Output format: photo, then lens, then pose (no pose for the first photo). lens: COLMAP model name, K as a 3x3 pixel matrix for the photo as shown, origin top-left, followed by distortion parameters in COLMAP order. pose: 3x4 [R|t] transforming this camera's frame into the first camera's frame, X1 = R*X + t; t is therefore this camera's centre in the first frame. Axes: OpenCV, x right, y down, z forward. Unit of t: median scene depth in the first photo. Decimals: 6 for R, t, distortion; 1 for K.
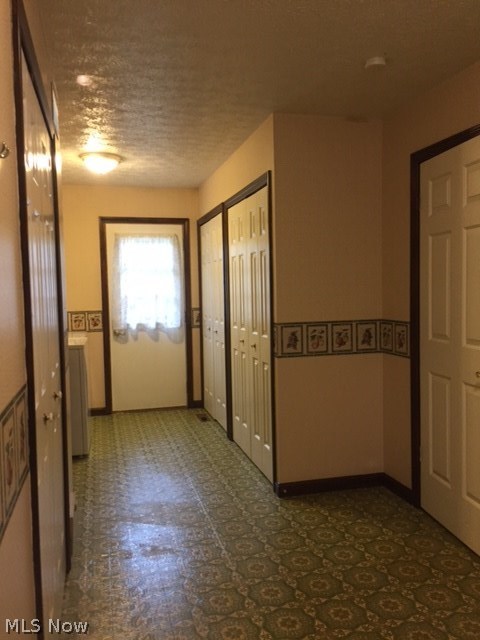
lens RADIAL K [[549.2, 0, 239.0], [0, 549.2, 318.9], [0, 0, 1]] dist [0.053609, -0.060305]
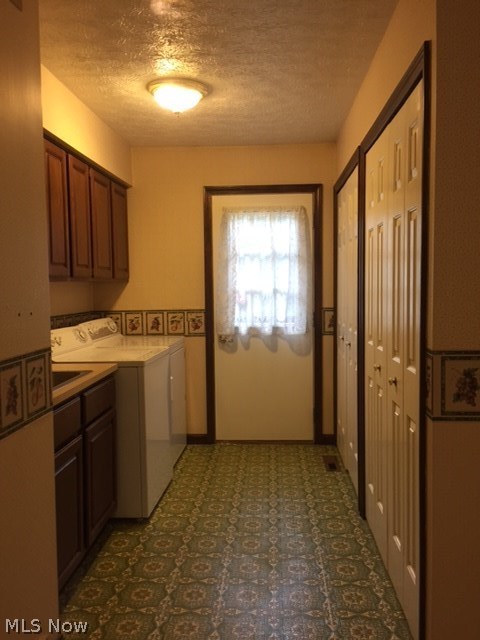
lens RADIAL K [[549.2, 0, 242.9], [0, 549.2, 322.4], [0, 0, 1]] dist [0.053609, -0.060305]
pose [[0.954370, 0.026857, -0.297416, 0.031565], [-0.021307, 0.999533, 0.021887, -0.014557], [0.297865, -0.014551, 0.954497, 0.282542]]
